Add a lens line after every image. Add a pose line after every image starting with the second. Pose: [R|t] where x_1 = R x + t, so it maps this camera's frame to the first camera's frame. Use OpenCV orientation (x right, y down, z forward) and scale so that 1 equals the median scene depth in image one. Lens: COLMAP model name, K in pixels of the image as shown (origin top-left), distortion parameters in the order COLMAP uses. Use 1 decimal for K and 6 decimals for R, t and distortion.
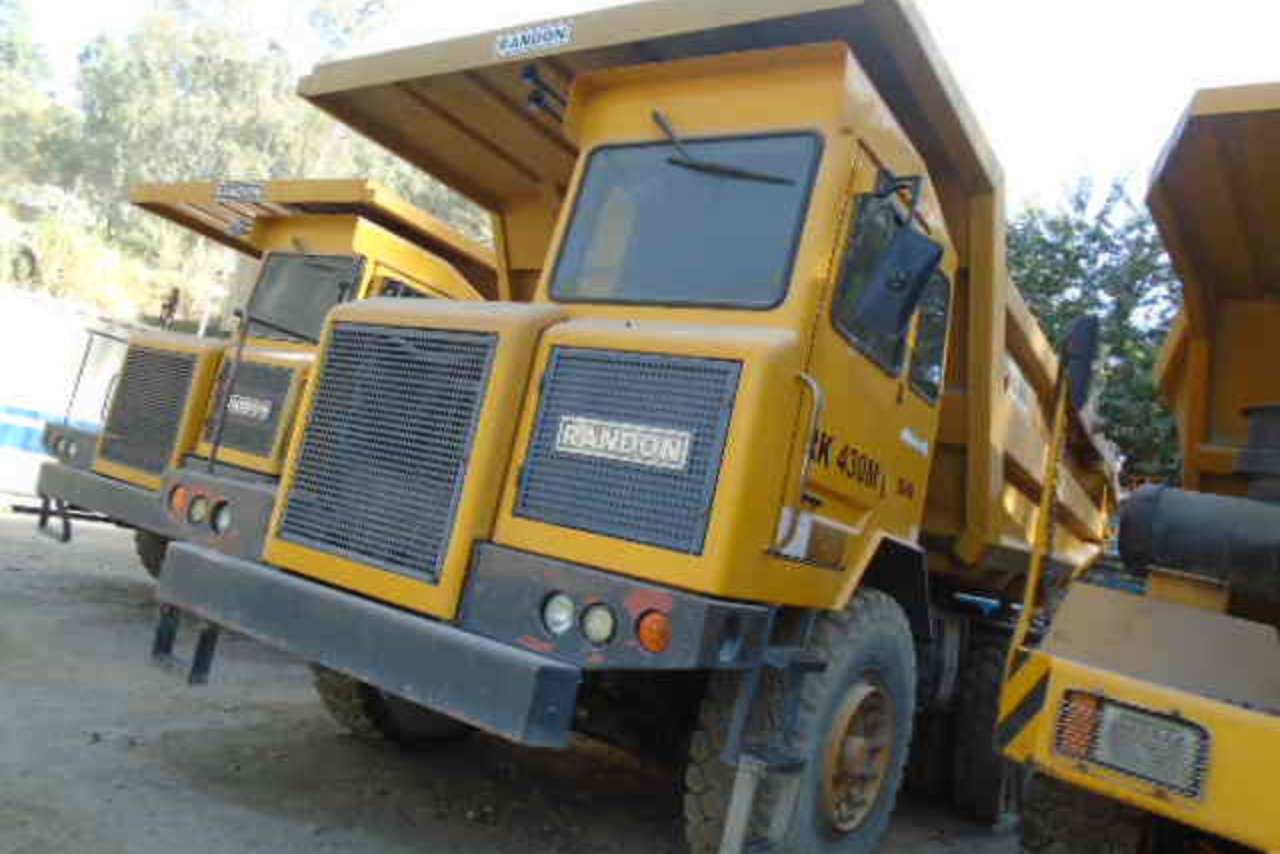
lens RADIAL K [[947.5, 0, 640.0], [0, 947.5, 427.0], [0, 0, 1]] dist [-0.028300, -0.007021]
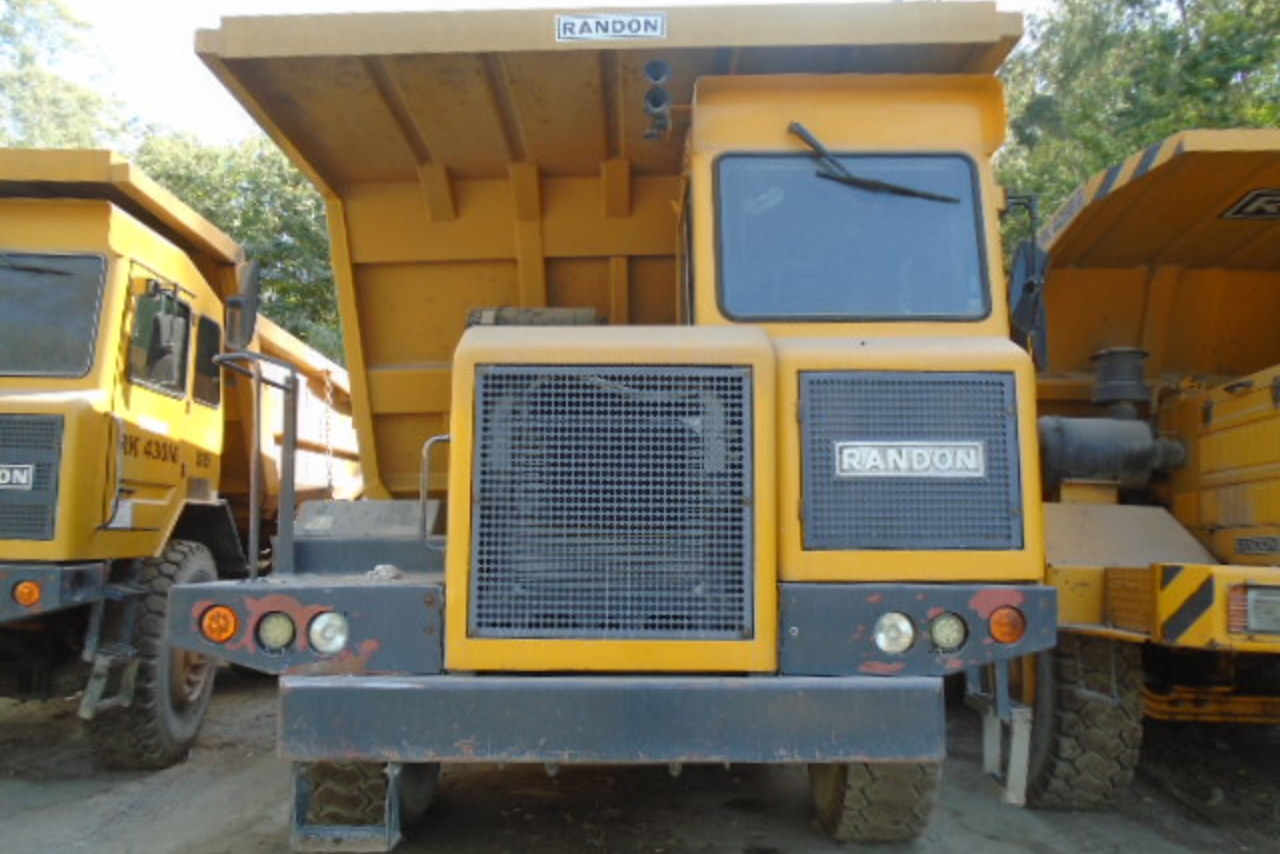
lens RADIAL K [[931.9, 0, 636.6], [0, 931.9, 431.3], [0, 0, 1]] dist [-0.011157, 0.003846]
pose [[0.827930, -0.151717, 0.539920, -0.773900], [0.111894, 0.988044, 0.106057, -0.148400], [-0.549556, -0.027394, 0.835008, 0.287530]]
